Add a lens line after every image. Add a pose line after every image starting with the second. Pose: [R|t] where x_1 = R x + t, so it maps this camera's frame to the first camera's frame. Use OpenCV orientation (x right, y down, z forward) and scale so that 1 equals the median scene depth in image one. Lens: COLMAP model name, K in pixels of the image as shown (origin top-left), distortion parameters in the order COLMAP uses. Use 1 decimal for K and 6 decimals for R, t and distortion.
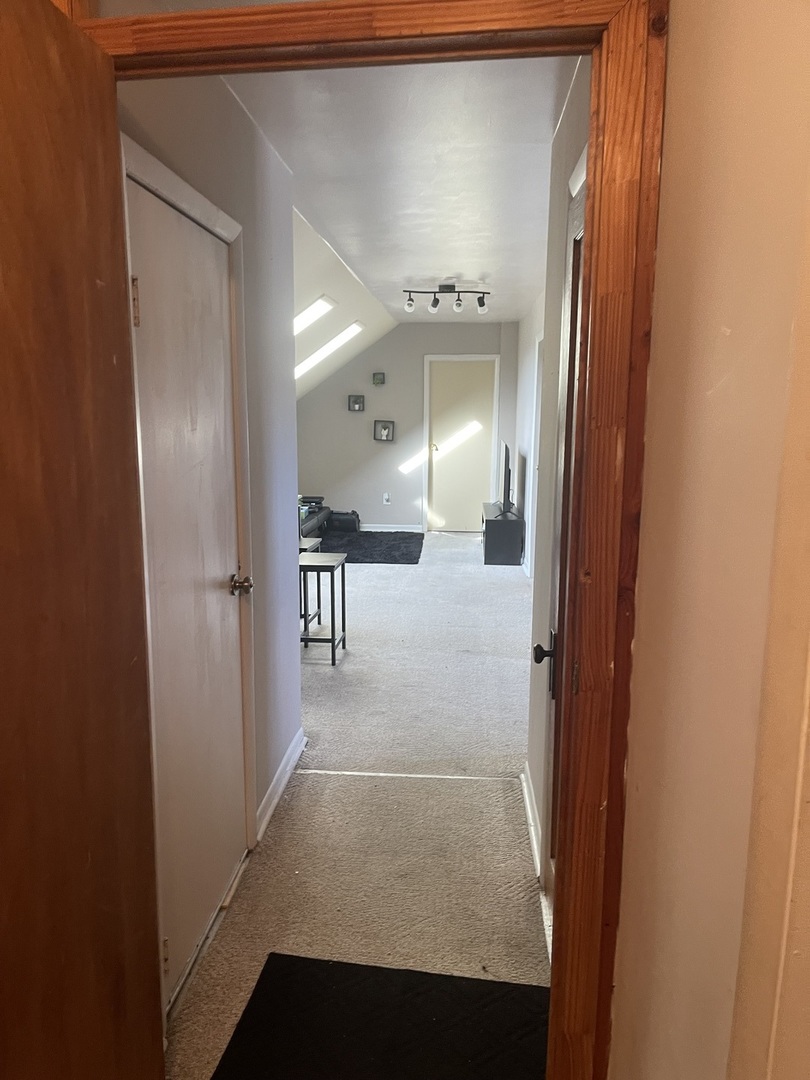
lens RADIAL K [[831.8, 0, 390.7], [0, 831.8, 567.2], [0, 0, 1]] dist [0.034686, -0.000183]
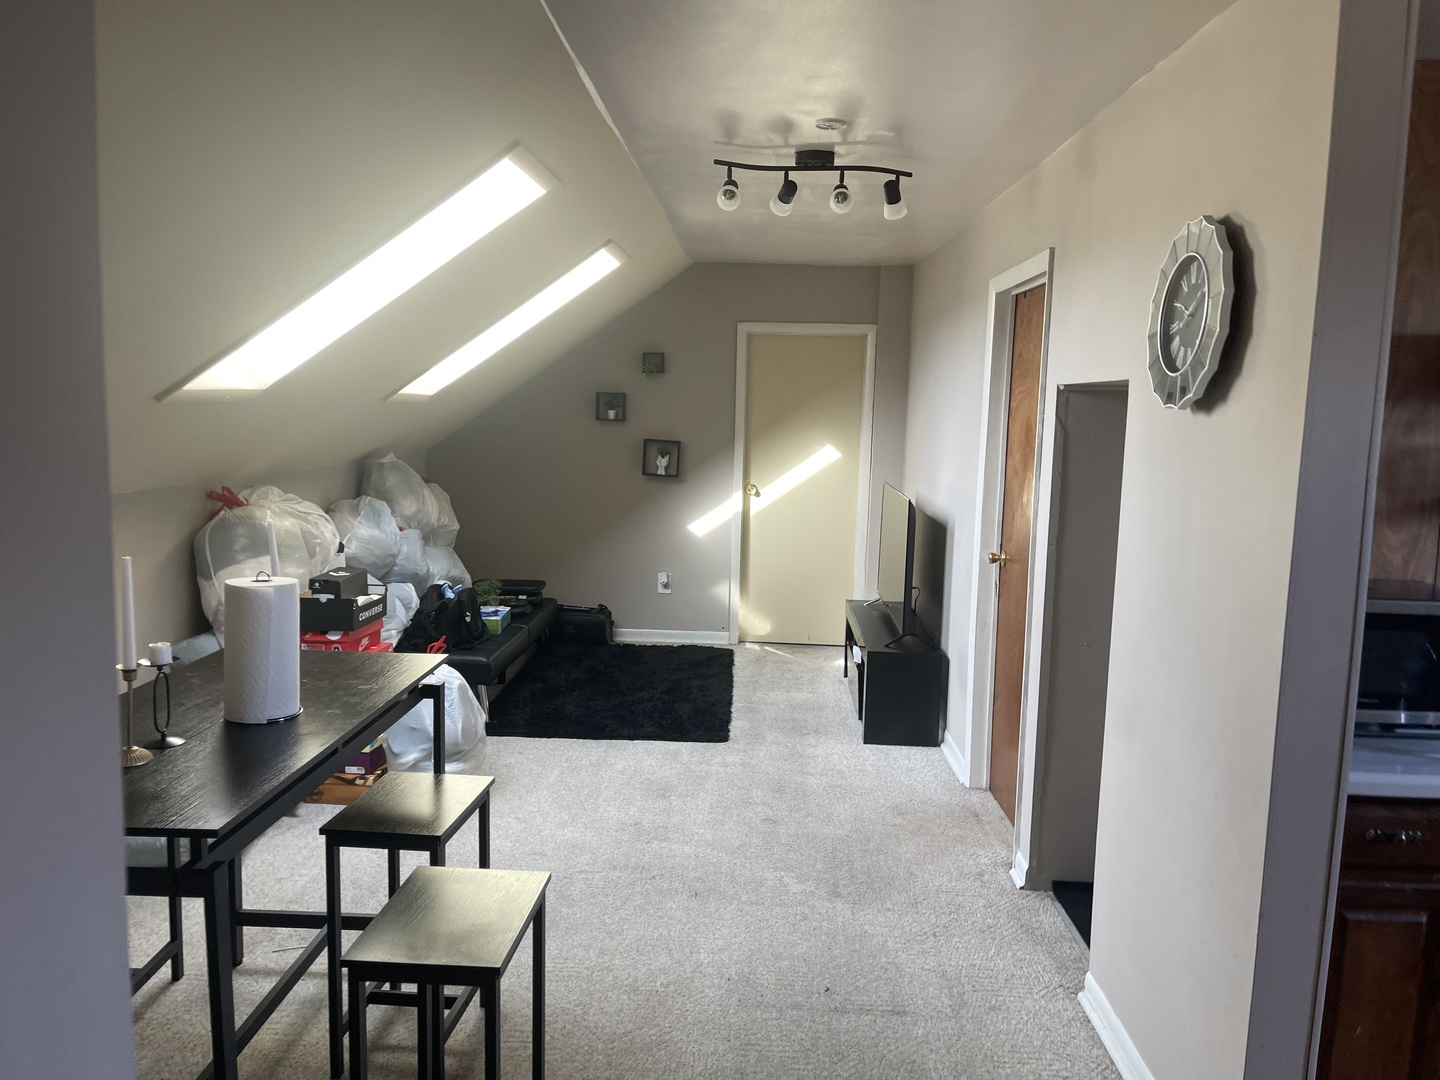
lens RADIAL K [[1109.1, 0, 719.1], [0, 1109.1, 538.7], [0, 0, 1]] dist [0.034686, -0.000183]
pose [[0.998673, 0.016431, 0.048803, -0.005006], [-0.012982, 0.997451, -0.070164, -0.062826], [-0.049831, 0.069437, 0.996341, 0.288709]]
